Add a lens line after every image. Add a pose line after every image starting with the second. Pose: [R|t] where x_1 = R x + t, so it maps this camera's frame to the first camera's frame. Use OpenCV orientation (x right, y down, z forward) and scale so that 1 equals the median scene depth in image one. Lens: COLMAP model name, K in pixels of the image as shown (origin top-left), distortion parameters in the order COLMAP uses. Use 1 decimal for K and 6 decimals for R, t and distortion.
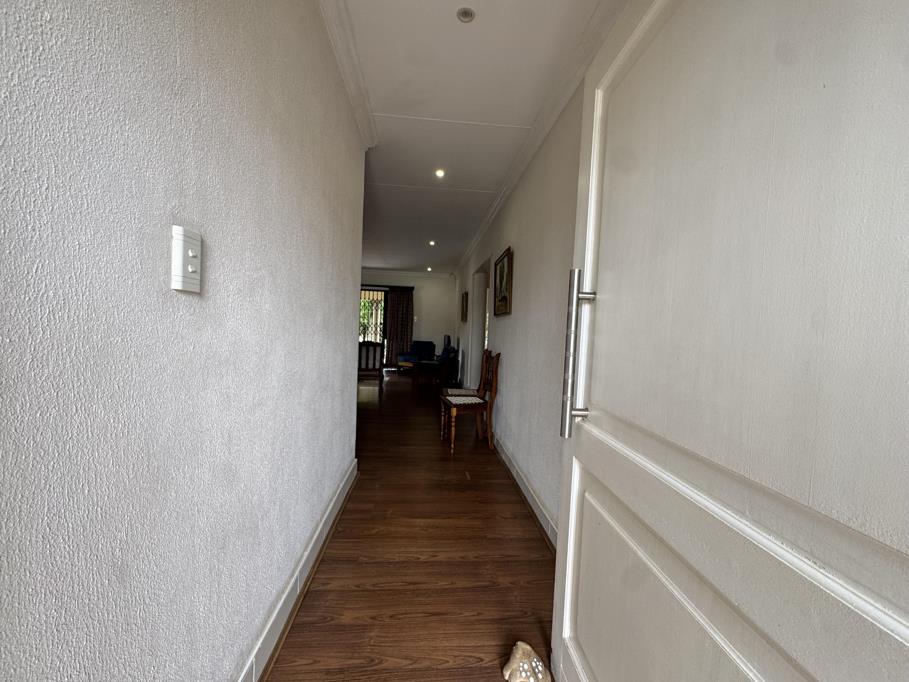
lens RADIAL K [[362.8, 0, 454.5], [0, 362.8, 341.0], [0, 0, 1]] dist [-0.001714, -0.000240]
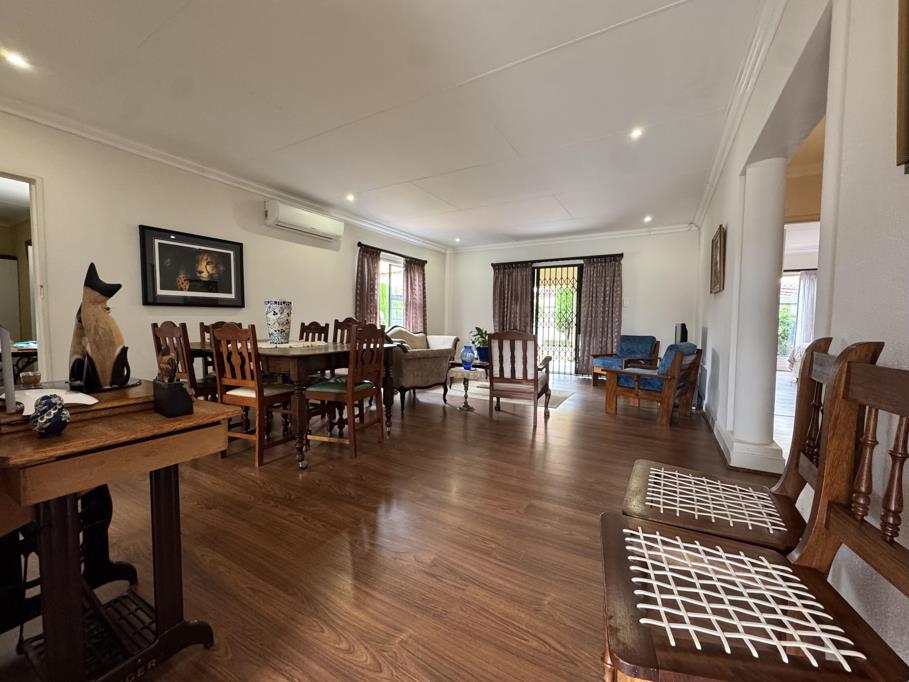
lens RADIAL K [[362.8, 0, 454.5], [0, 362.8, 341.0], [0, 0, 1]] dist [-0.001714, -0.000240]
pose [[0.824883, -0.001794, -0.565300, 0.008012], [0.002529, 0.999997, 0.000517, 0.008690], [0.565297, -0.001857, 0.824885, 0.301701]]
